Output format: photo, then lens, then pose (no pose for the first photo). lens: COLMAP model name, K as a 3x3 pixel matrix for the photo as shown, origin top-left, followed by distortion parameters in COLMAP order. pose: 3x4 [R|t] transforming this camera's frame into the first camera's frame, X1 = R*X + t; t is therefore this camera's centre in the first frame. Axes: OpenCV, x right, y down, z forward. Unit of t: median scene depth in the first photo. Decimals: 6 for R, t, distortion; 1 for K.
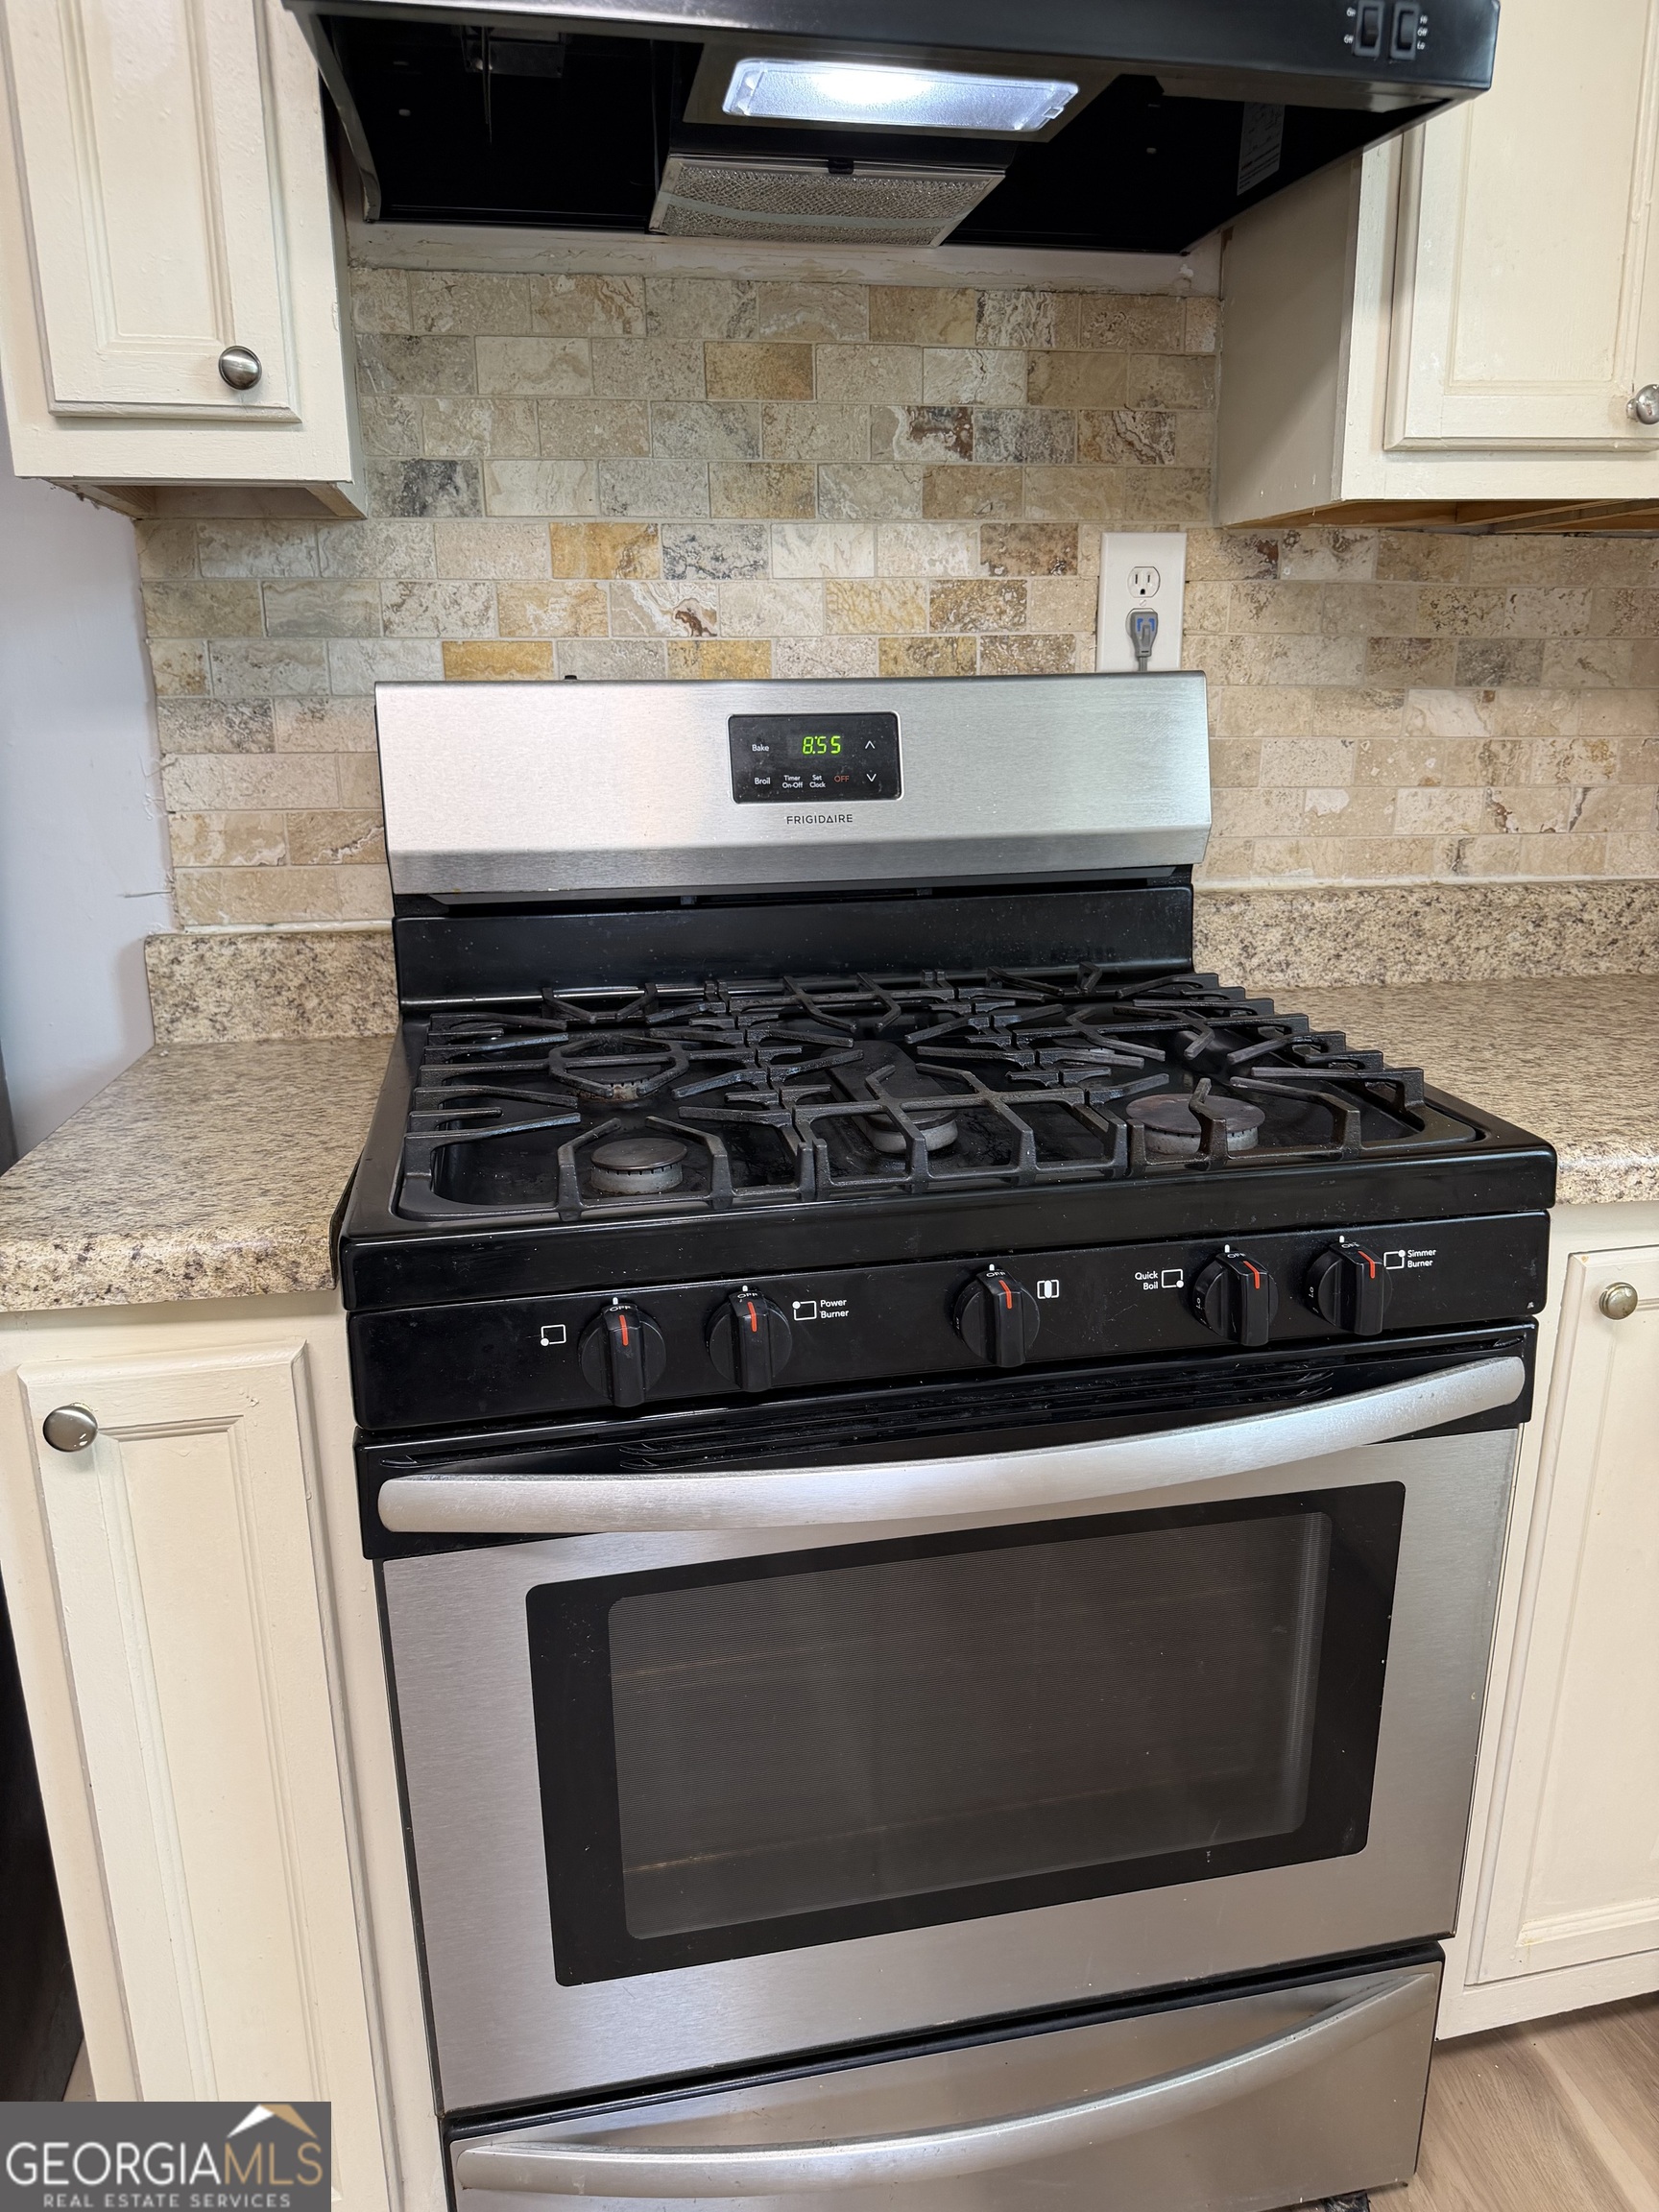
lens RADIAL K [[1579.7, 0, 846.9], [0, 1579.7, 1104.6], [0, 0, 1]] dist [0.049291, -0.072659]
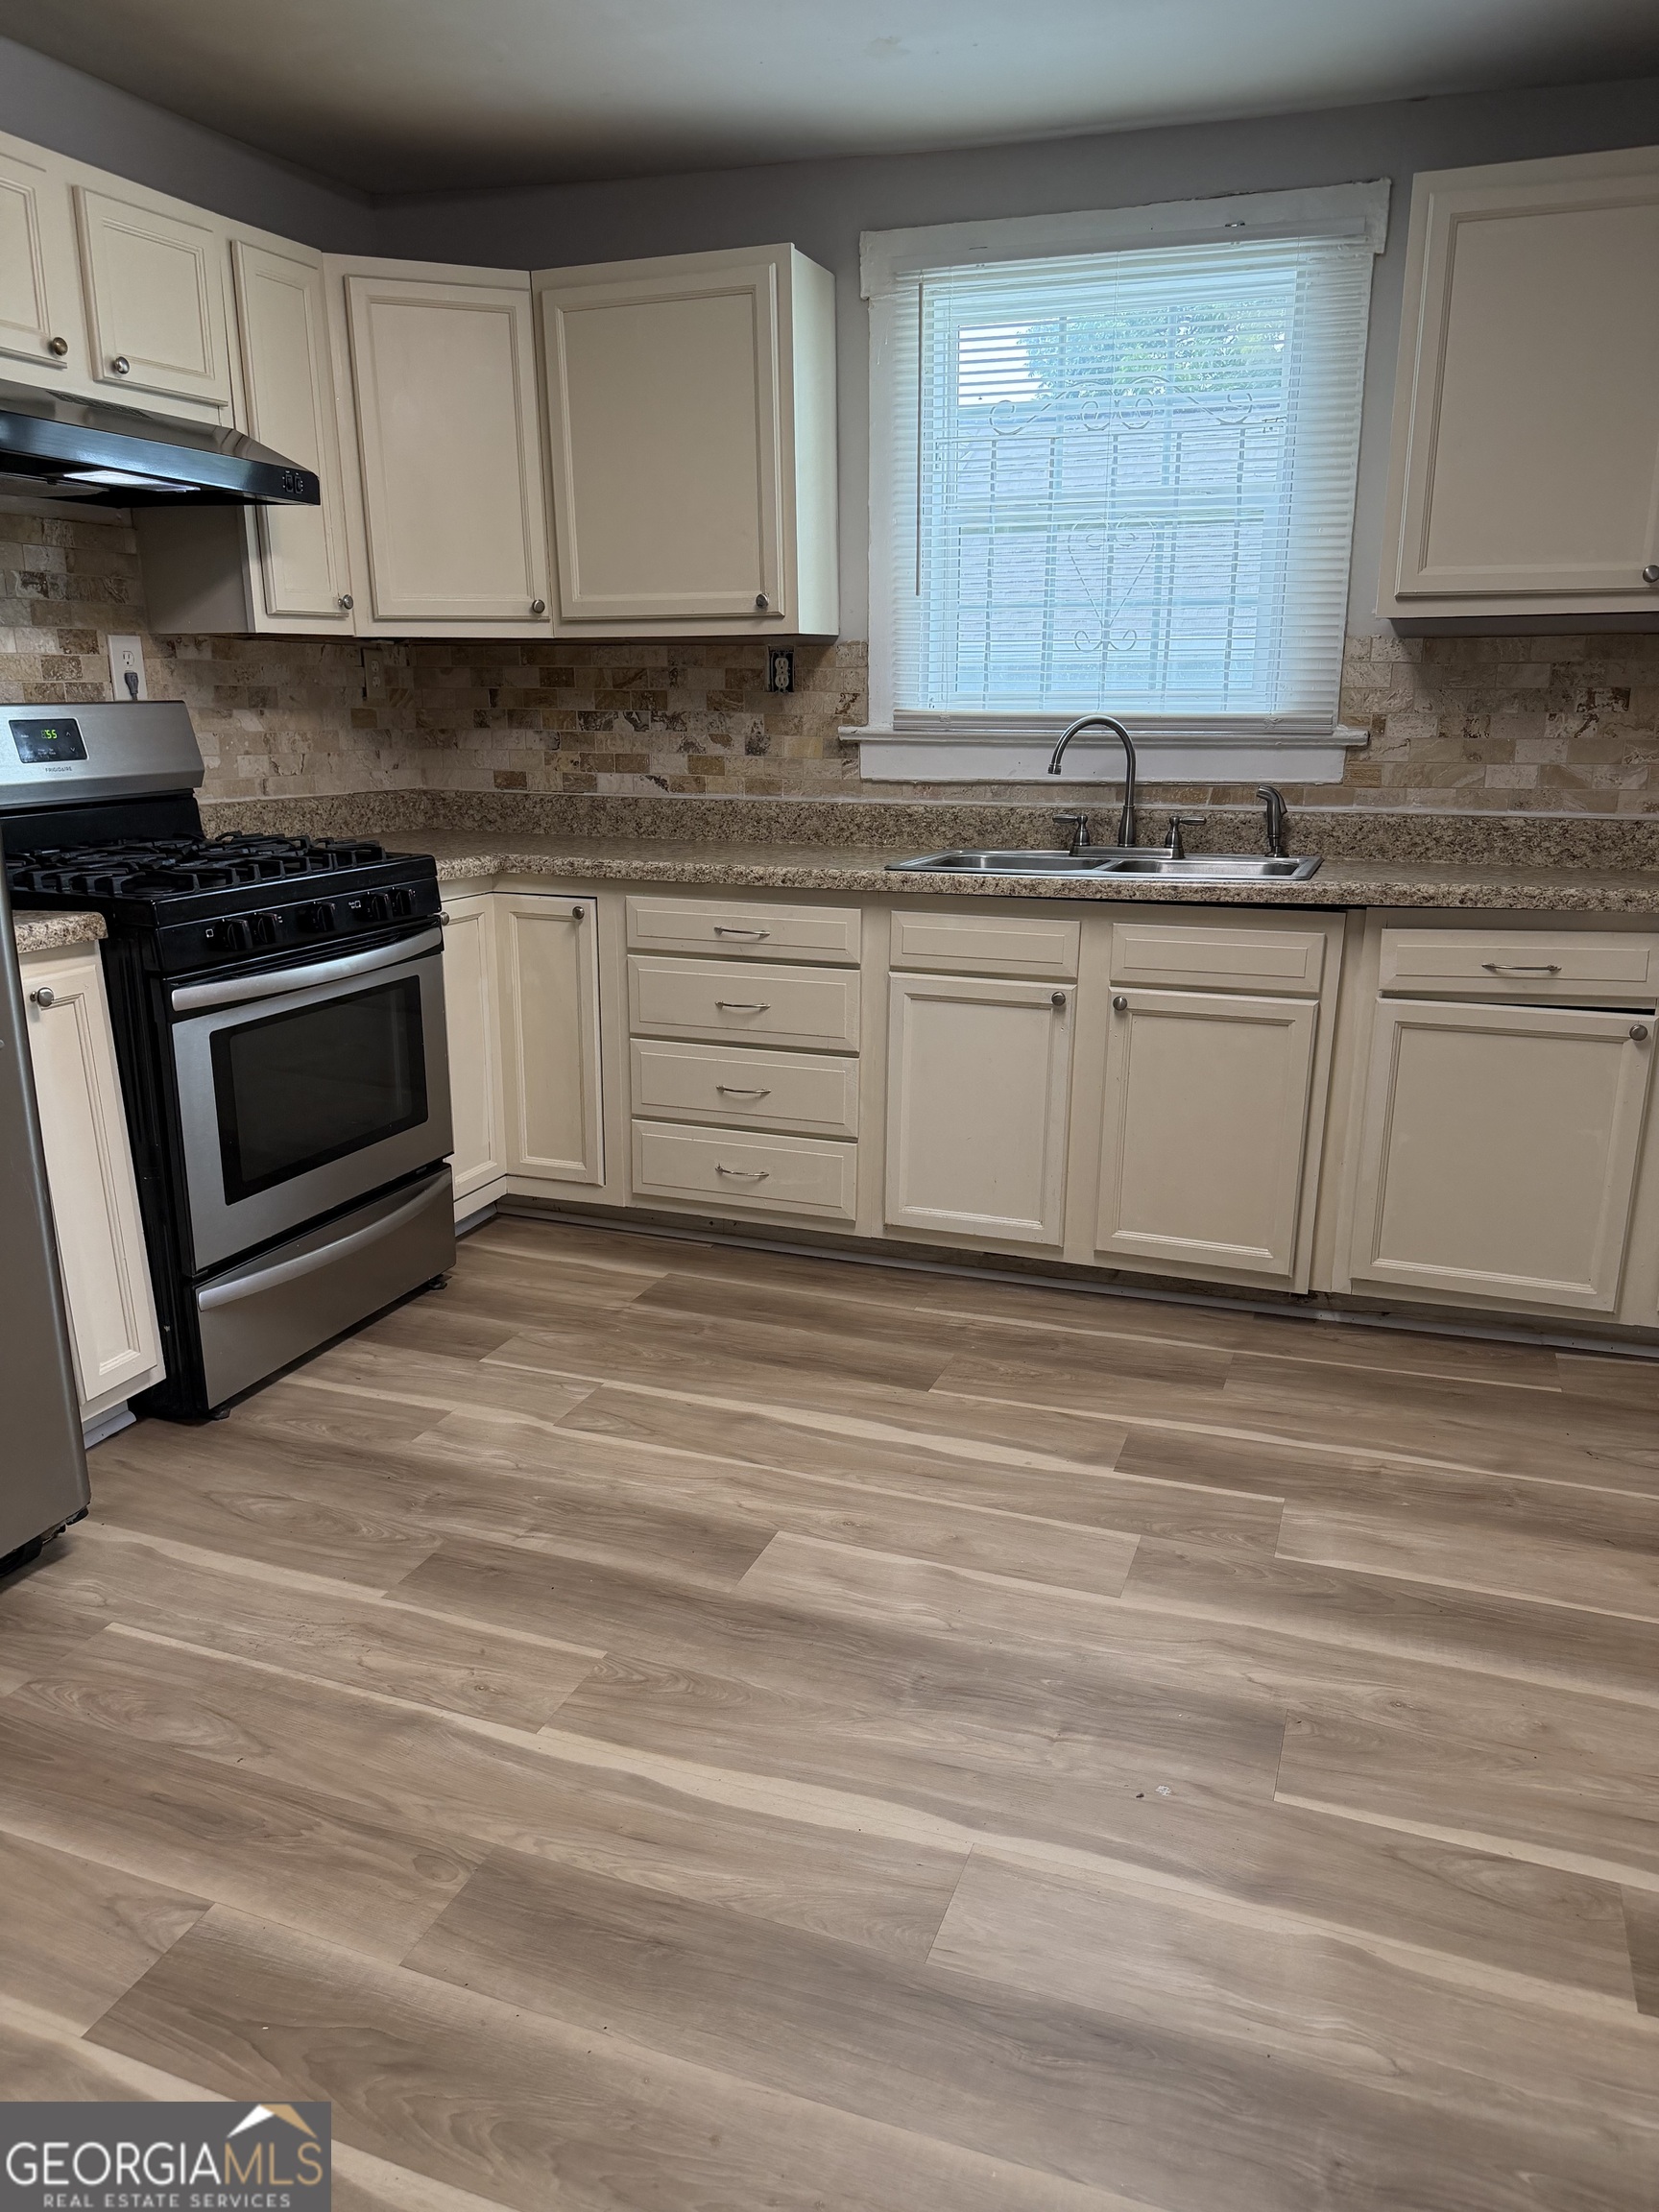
lens RADIAL K [[1579.7, 0, 882.3], [0, 1579.7, 1102.2], [0, 0, 1]] dist [0.049291, -0.072659]
pose [[0.508996, -0.207258, 0.835445, -1.238879], [0.221564, 0.969421, 0.105507, 0.248144], [-0.831765, 0.131402, 0.539352, -0.923935]]
